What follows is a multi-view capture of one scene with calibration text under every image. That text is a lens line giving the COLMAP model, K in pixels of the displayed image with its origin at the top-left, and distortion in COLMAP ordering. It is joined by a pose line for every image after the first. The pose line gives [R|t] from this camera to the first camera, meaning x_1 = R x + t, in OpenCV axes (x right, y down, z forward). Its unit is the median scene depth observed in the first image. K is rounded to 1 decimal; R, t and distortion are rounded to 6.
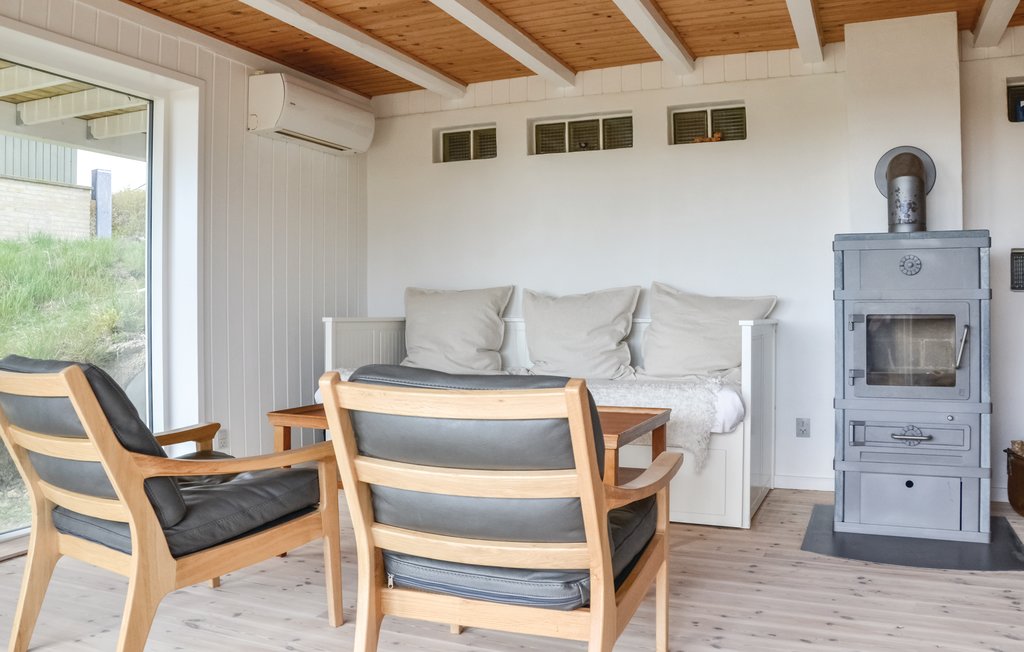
lens RADIAL K [[818.1, 0, 512.0], [0, 818.1, 326.0], [0, 0, 1]] dist [-0.084265, -0.001633]
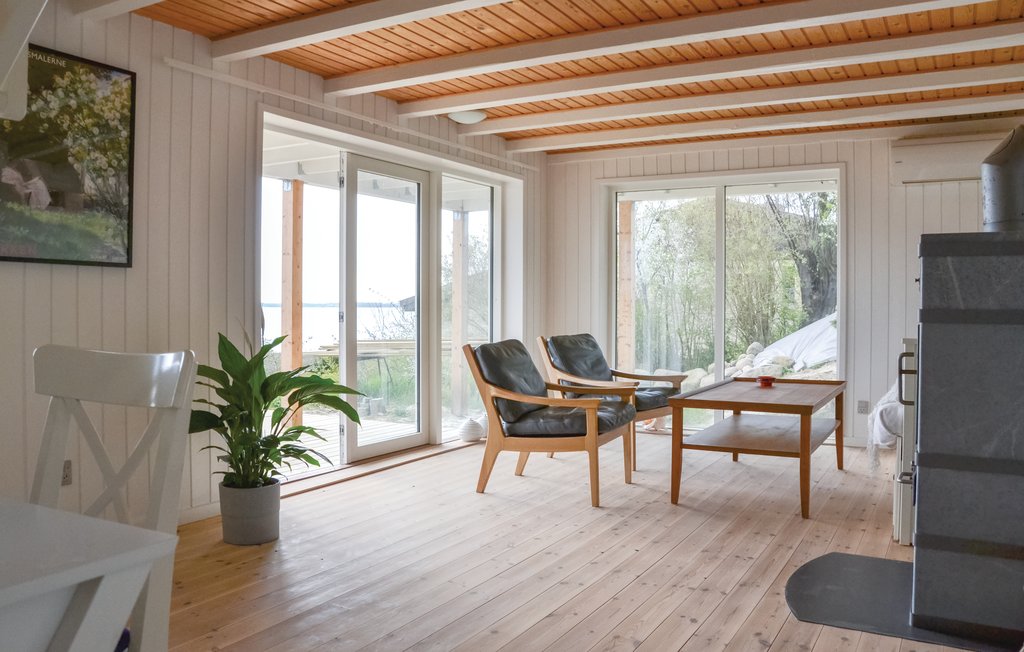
lens RADIAL K [[818.1, 0, 512.0], [0, 818.1, 326.0], [0, 0, 1]] dist [-0.084265, -0.001633]
pose [[-0.099785, 0.027007, -0.994642, 1.532331], [-0.026077, 0.999217, 0.029748, -0.034281], [0.994667, 0.028905, -0.099003, 0.740735]]
